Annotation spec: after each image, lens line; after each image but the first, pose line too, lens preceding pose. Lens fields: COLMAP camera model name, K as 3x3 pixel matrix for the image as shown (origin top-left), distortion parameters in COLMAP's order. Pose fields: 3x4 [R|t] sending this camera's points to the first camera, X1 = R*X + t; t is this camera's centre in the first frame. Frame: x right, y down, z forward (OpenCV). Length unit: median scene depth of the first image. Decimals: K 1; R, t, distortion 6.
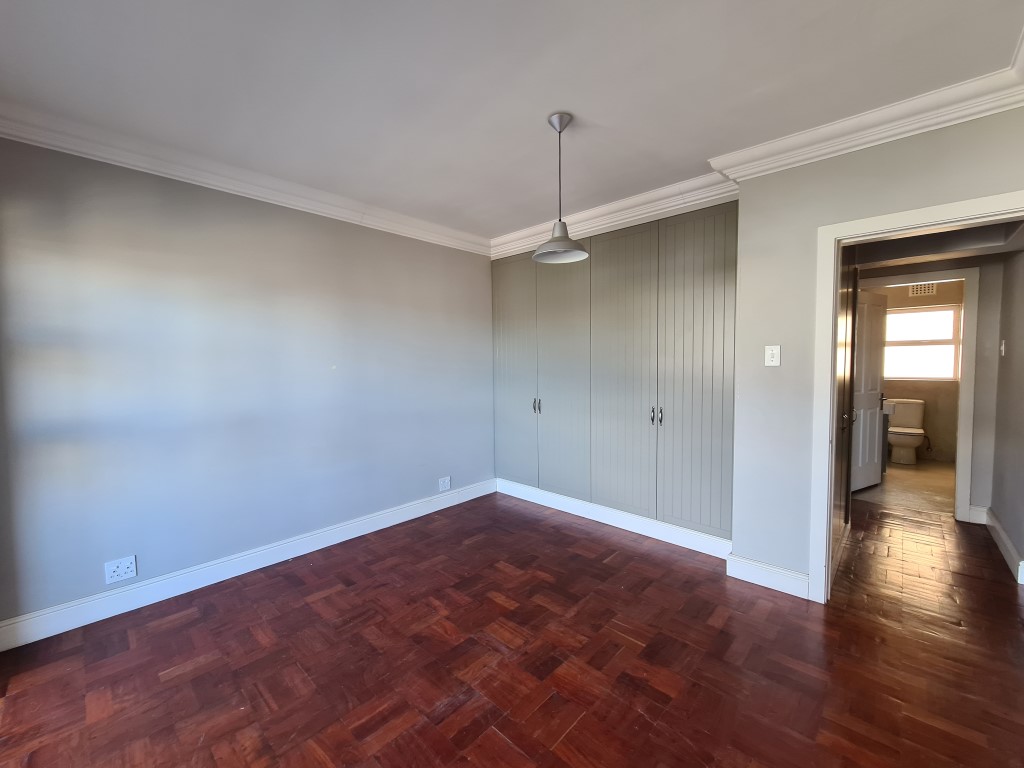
lens RADIAL K [[417.8, 0, 507.7], [0, 417.8, 384.0], [0, 0, 1]] dist [-0.000085, 0.000306]
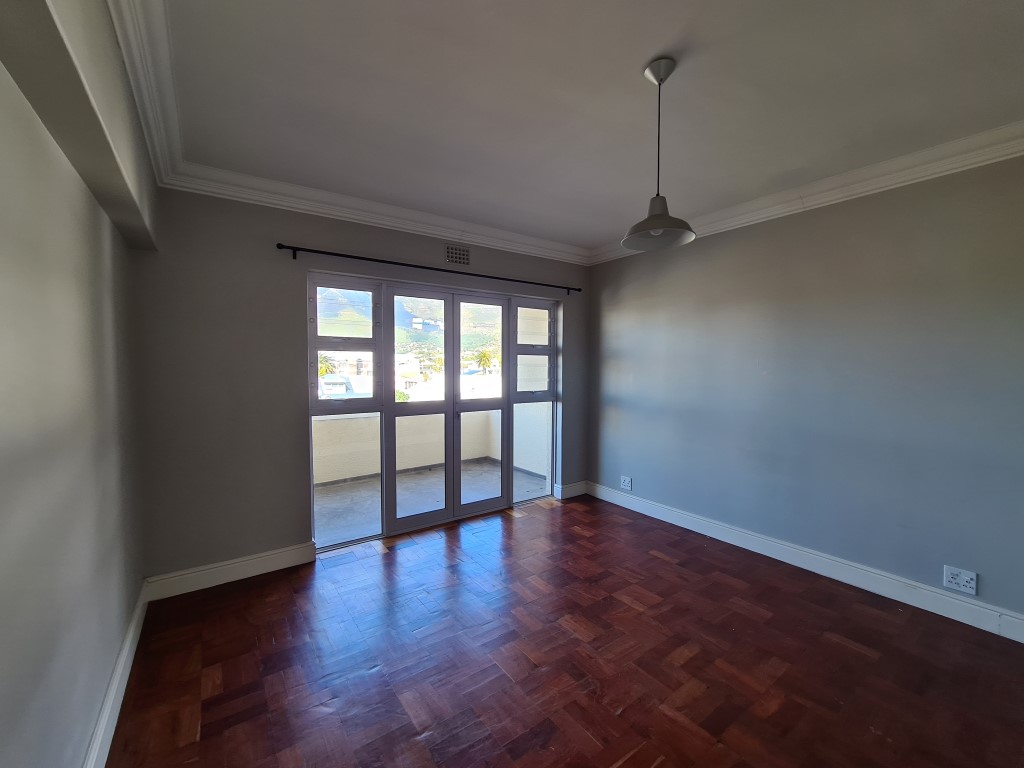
lens RADIAL K [[417.8, 0, 507.7], [0, 417.8, 384.0], [0, 0, 1]] dist [-0.000085, 0.000306]
pose [[-0.185557, 0.055350, -0.981073, 0.838638], [-0.050533, 0.996554, 0.065781, -0.062255], [0.981333, 0.061783, -0.182120, 0.759390]]
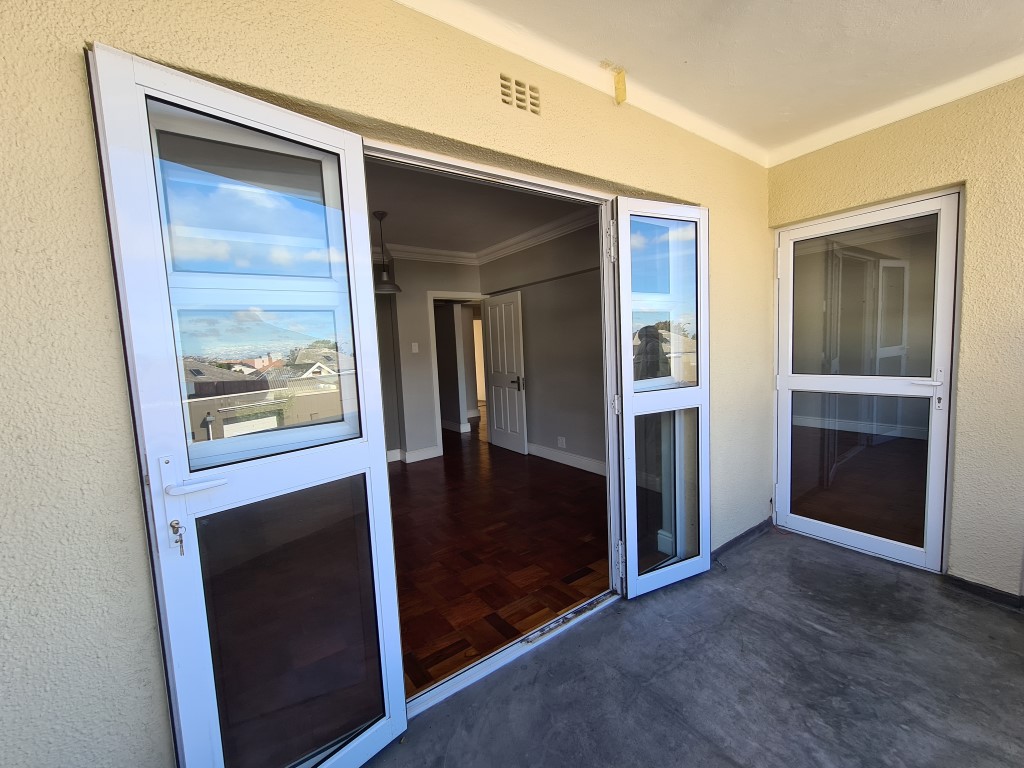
lens RADIAL K [[417.8, 0, 507.7], [0, 417.8, 384.0], [0, 0, 1]] dist [-0.000085, 0.000306]
pose [[0.194187, -0.086216, 0.977168, -1.315826], [0.100450, 0.992642, 0.067620, 0.016150], [-0.975808, 0.085025, 0.201419, 0.153948]]
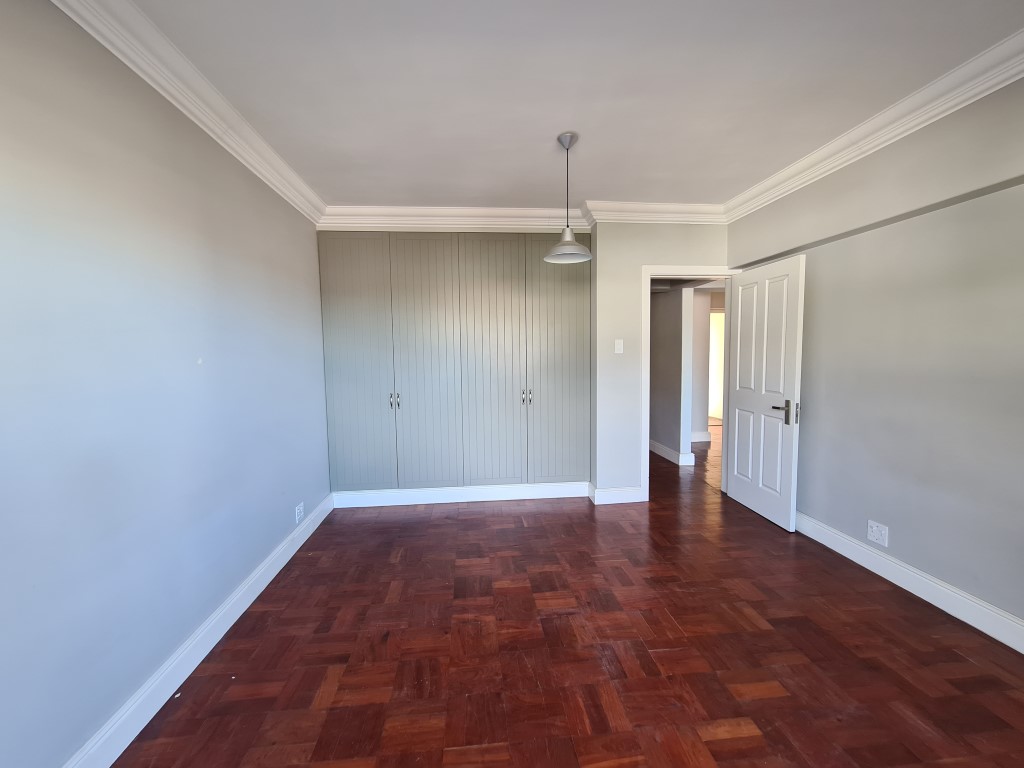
lens RADIAL K [[417.8, 0, 507.7], [0, 417.8, 384.0], [0, 0, 1]] dist [-0.000085, 0.000306]
pose [[0.659616, -0.058904, 0.749291, -0.745536], [0.050839, 0.998138, 0.033712, -0.005484], [-0.749881, 0.015856, 0.661382, 0.319620]]
